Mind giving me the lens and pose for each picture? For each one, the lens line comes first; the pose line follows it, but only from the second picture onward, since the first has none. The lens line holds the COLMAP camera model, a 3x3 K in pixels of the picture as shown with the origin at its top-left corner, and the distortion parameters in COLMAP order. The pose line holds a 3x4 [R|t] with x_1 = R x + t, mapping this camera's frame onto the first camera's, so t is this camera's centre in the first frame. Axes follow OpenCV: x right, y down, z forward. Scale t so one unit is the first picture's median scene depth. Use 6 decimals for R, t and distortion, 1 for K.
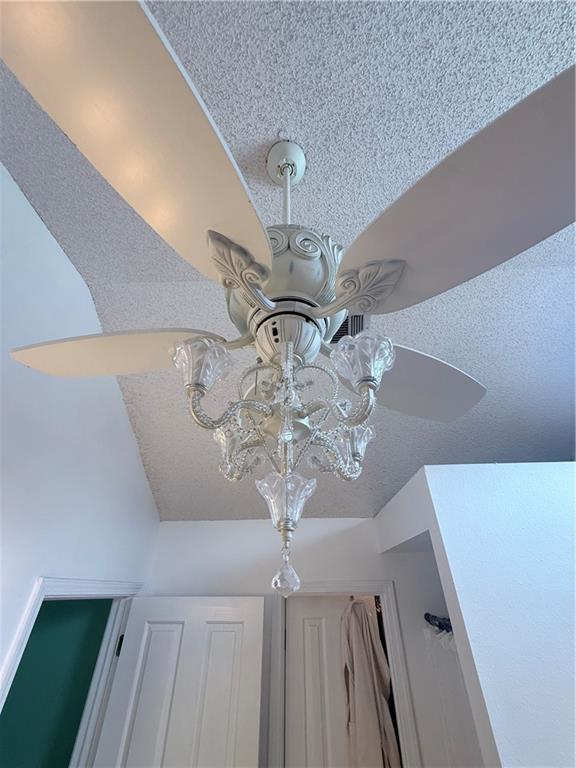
lens RADIAL K [[305.0, 0, 288.6], [0, 305.0, 381.4], [0, 0, 1]] dist [-0.002773, 0.000312]
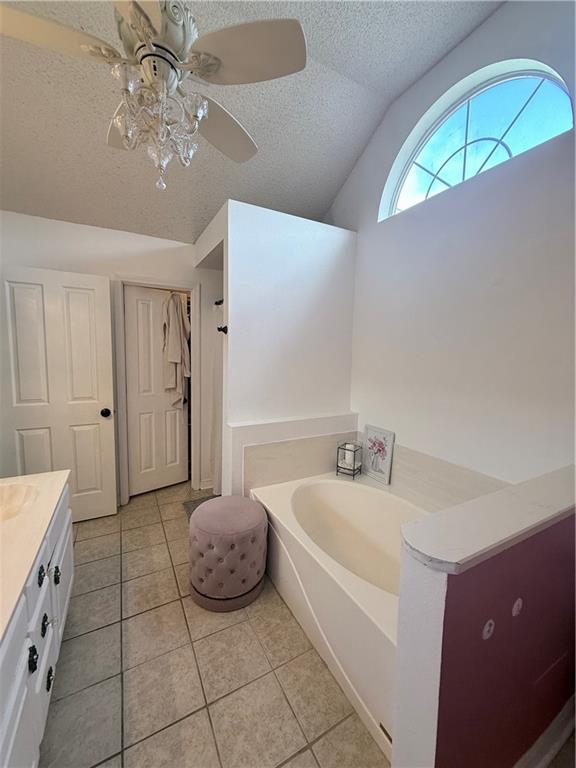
lens RADIAL K [[305.0, 0, 288.6], [0, 305.0, 381.4], [0, 0, 1]] dist [-0.002773, 0.000312]
pose [[0.852435, -0.031043, 0.521910, -0.374696], [-0.314656, 0.766755, 0.559534, 0.019443], [-0.417547, -0.641189, 0.643841, -1.837104]]
